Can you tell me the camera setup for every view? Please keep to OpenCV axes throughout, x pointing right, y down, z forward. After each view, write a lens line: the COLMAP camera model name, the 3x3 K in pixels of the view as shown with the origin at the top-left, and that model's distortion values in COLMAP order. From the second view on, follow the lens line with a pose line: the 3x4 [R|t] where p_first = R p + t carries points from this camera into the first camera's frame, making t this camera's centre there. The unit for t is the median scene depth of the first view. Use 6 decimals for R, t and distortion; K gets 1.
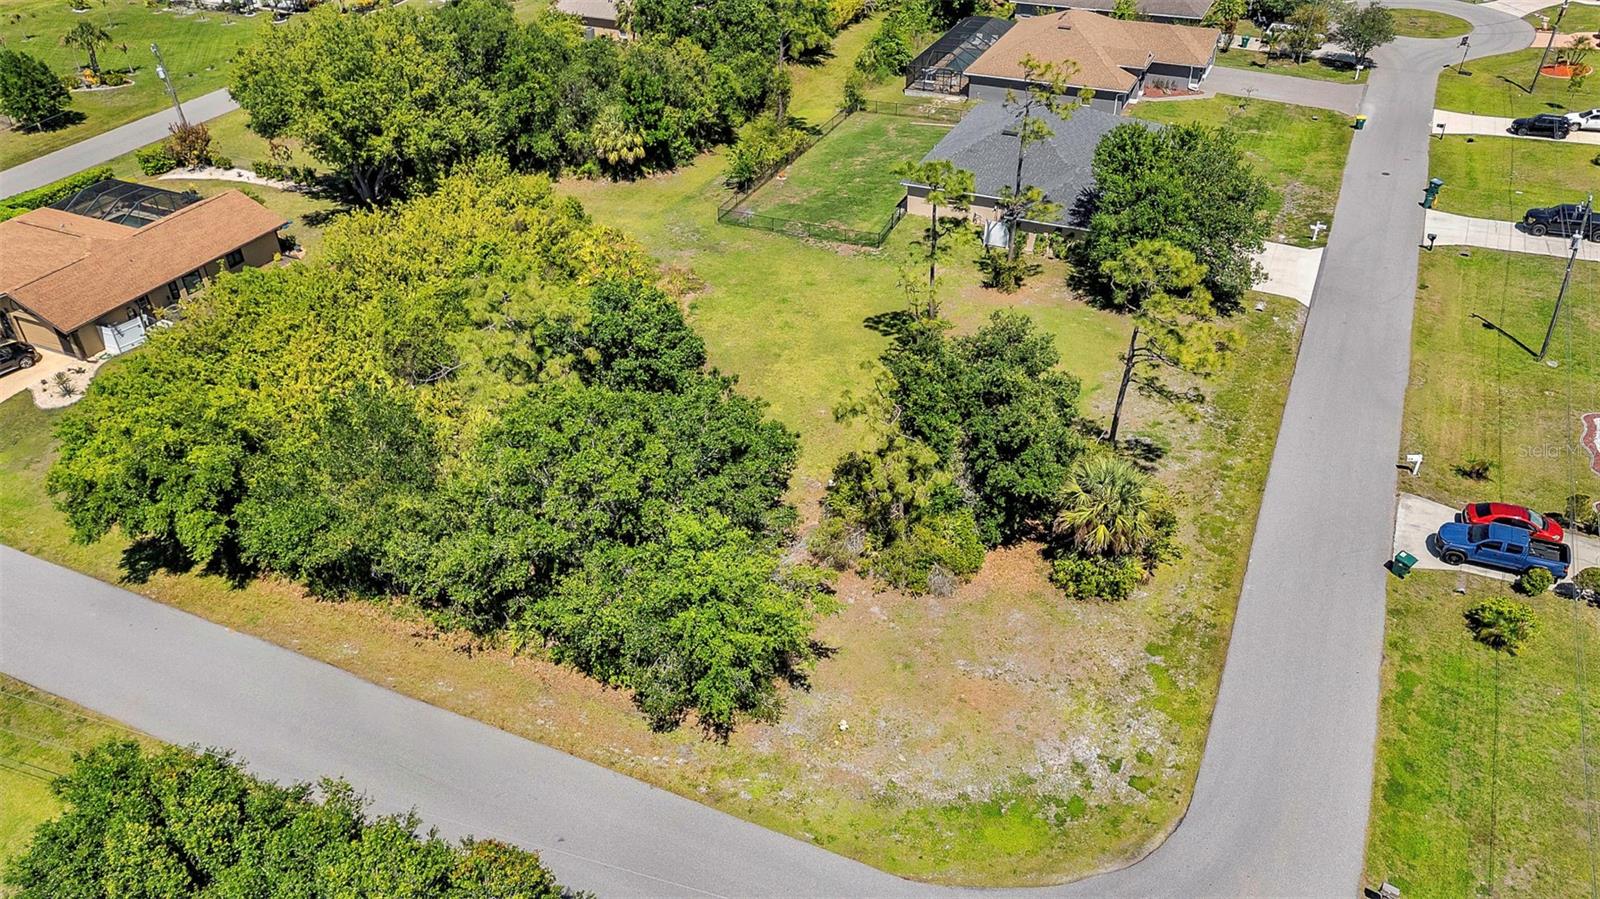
lens RADIAL K [[1175.1, 0, 800.0], [0, 1175.1, 449.5], [0, 0, 1]] dist [0.076038, -0.069617]
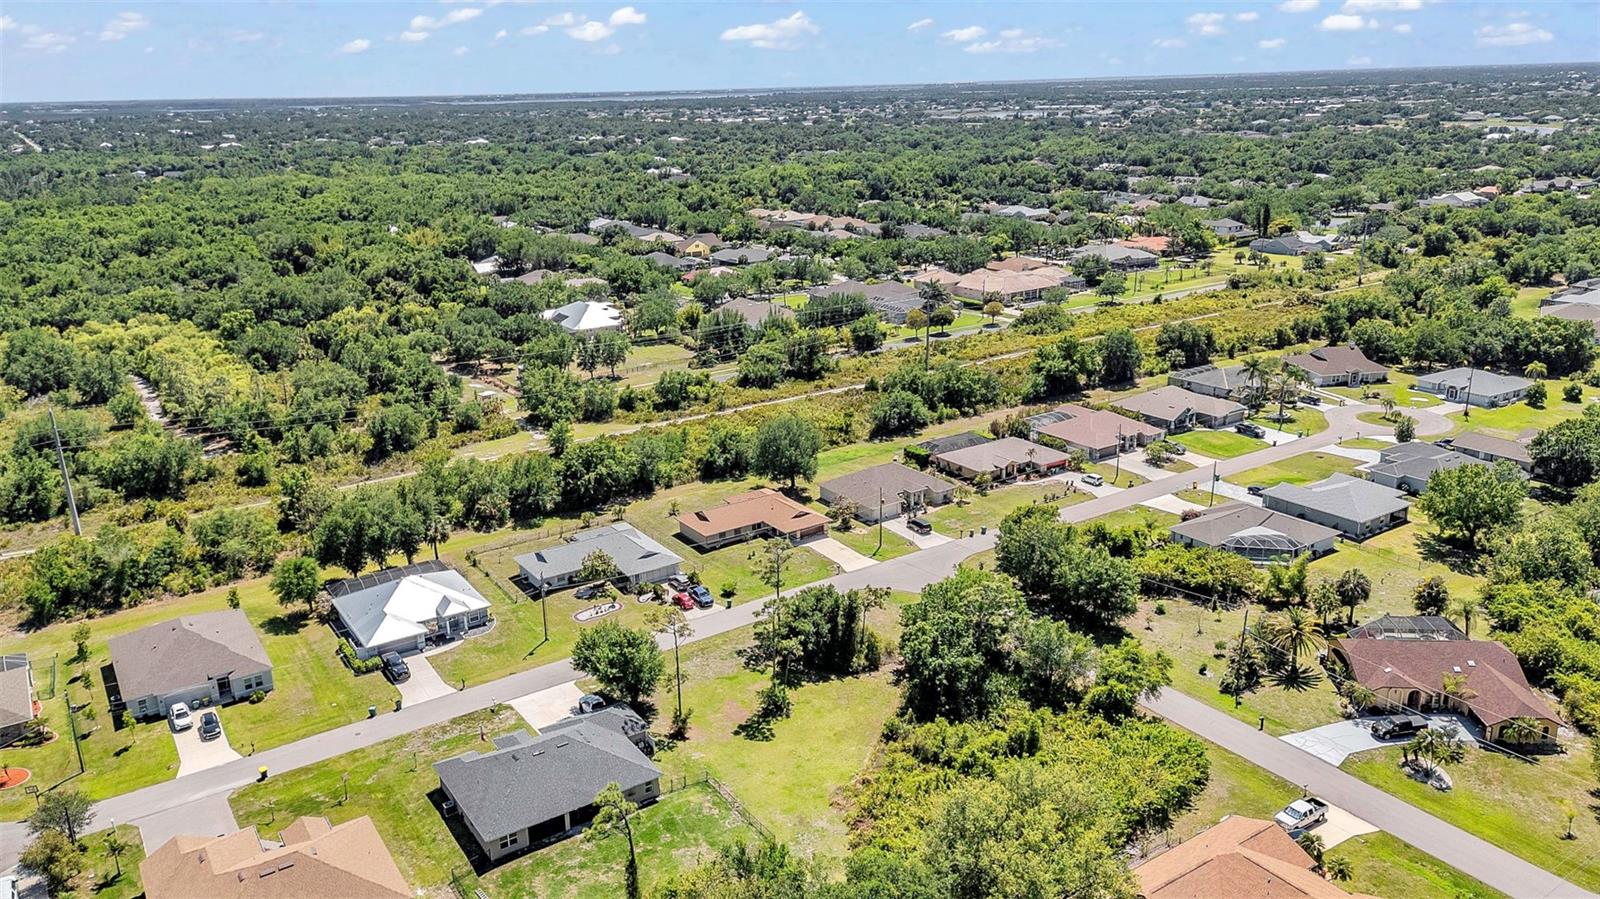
lens RADIAL K [[1169.7, 0, 800.0], [0, 1169.7, 449.5], [0, 0, 1]] dist [0.081504, -0.081535]
pose [[-0.855159, -0.114559, 0.505548, -0.728333], [0.329145, 0.633435, 0.700303, -1.429348], [-0.400457, 0.765269, -0.503981, 1.396540]]
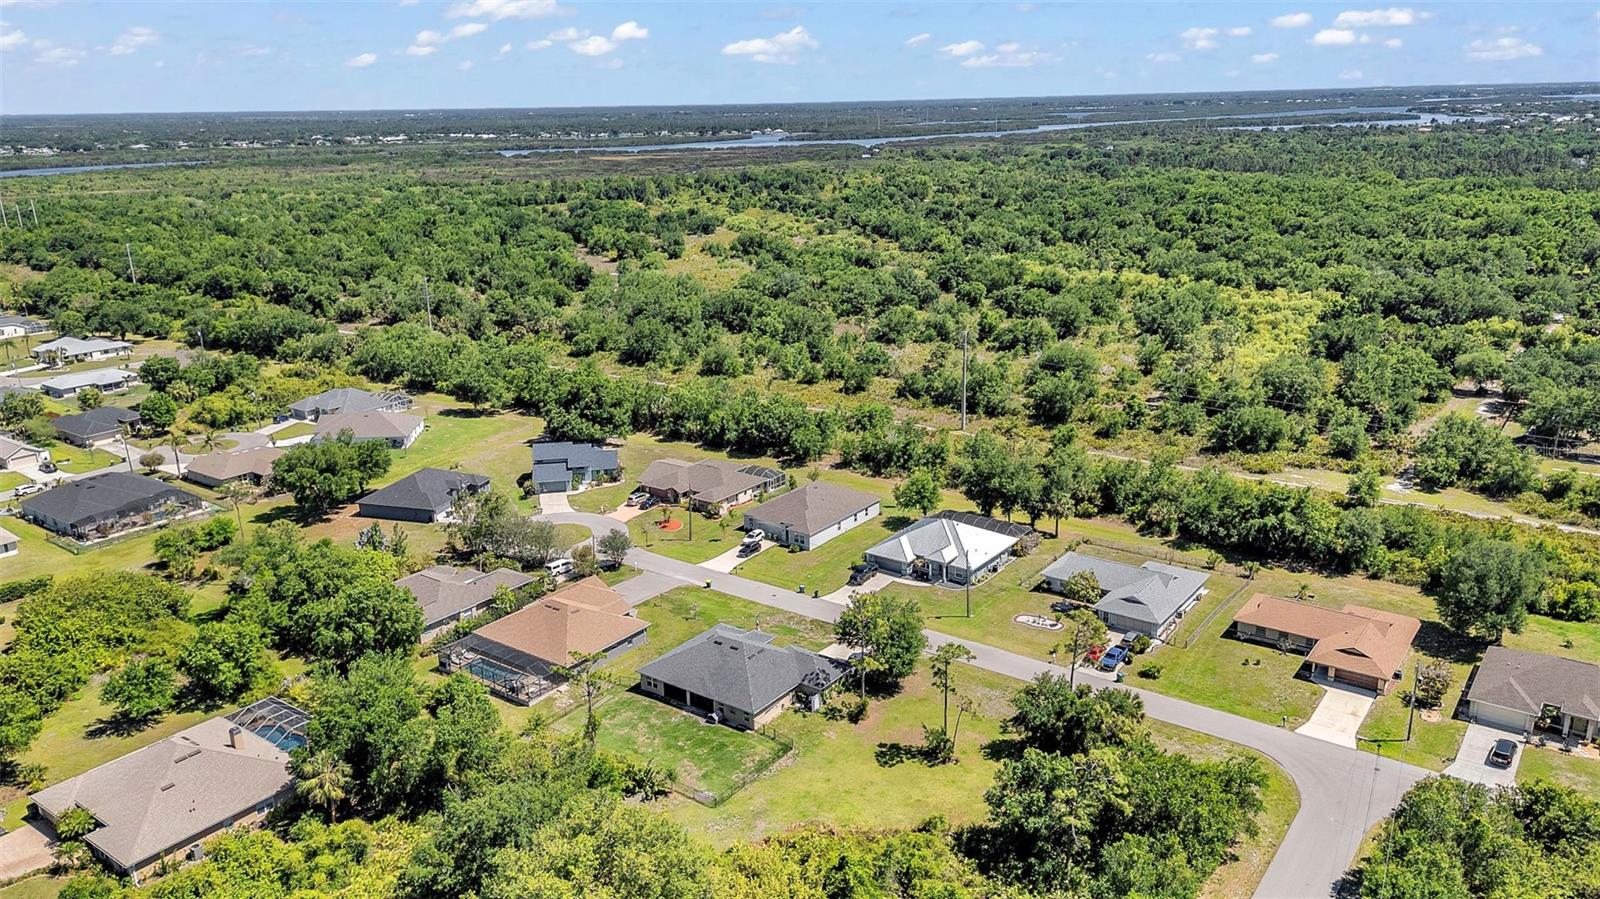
lens RADIAL K [[1169.7, 0, 800.0], [0, 1169.7, 449.5], [0, 0, 1]] dist [0.081504, -0.081535]
pose [[0.200599, -0.264809, 0.943206, -1.298863], [0.573041, 0.812608, 0.106270, -0.657794], [-0.794597, 0.519178, 0.314754, 0.311740]]
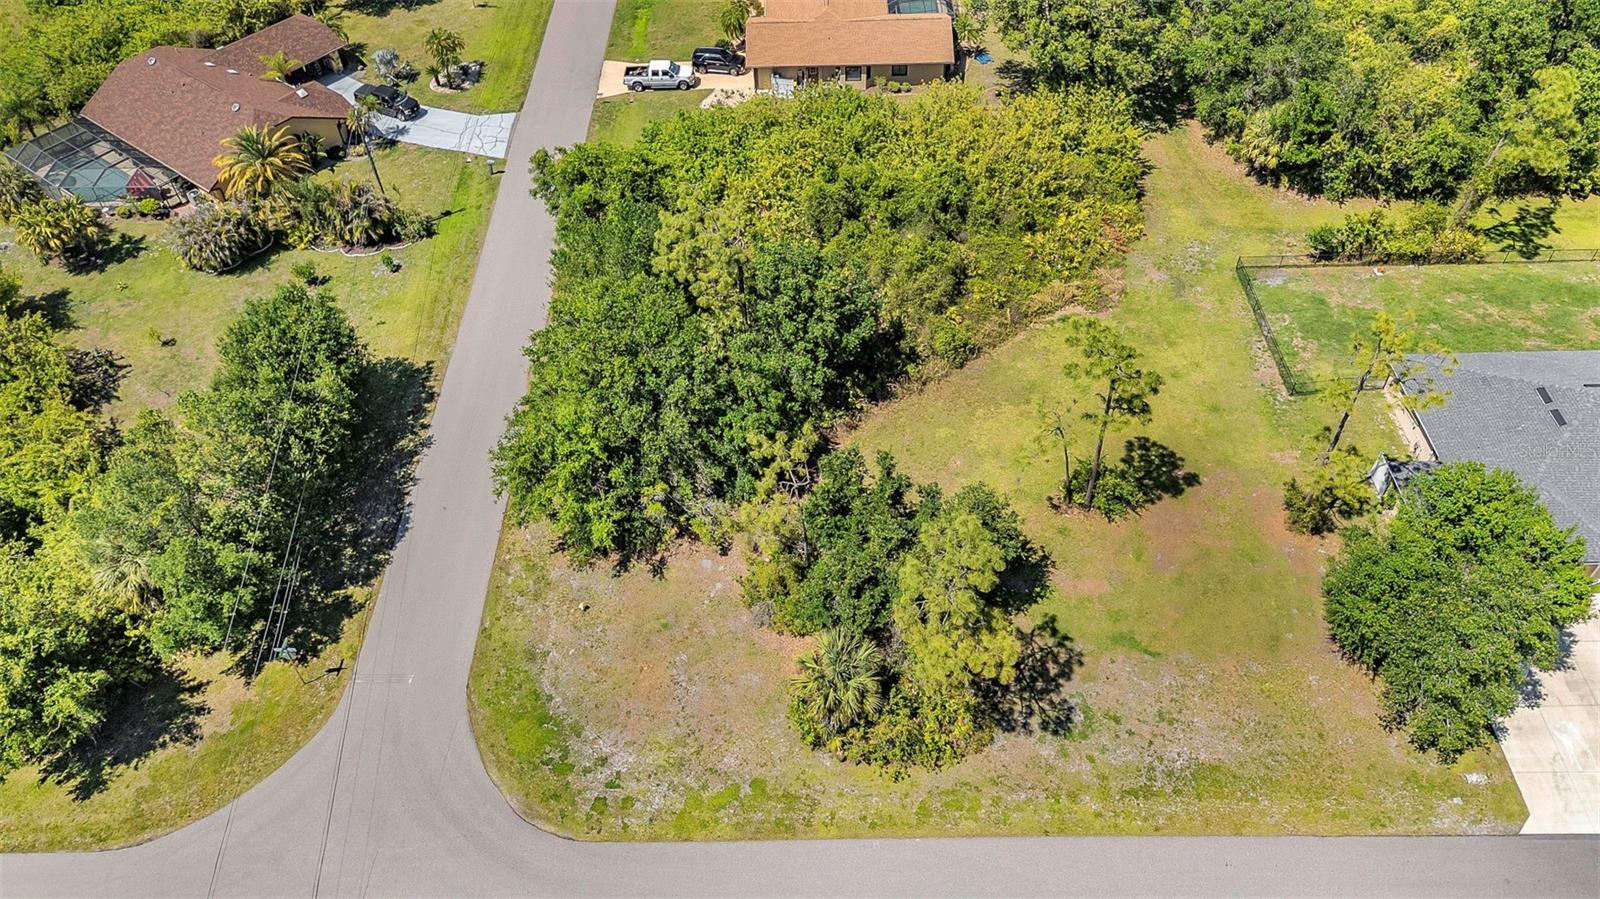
lens RADIAL K [[1175.1, 0, 800.0], [0, 1175.1, 449.5], [0, 0, 1]] dist [0.076038, -0.069617]
pose [[0.424281, 0.664307, -0.615372, 0.487616], [-0.504493, 0.737744, 0.448577, -0.359776], [0.751979, 0.120128, 0.648149, 0.166515]]
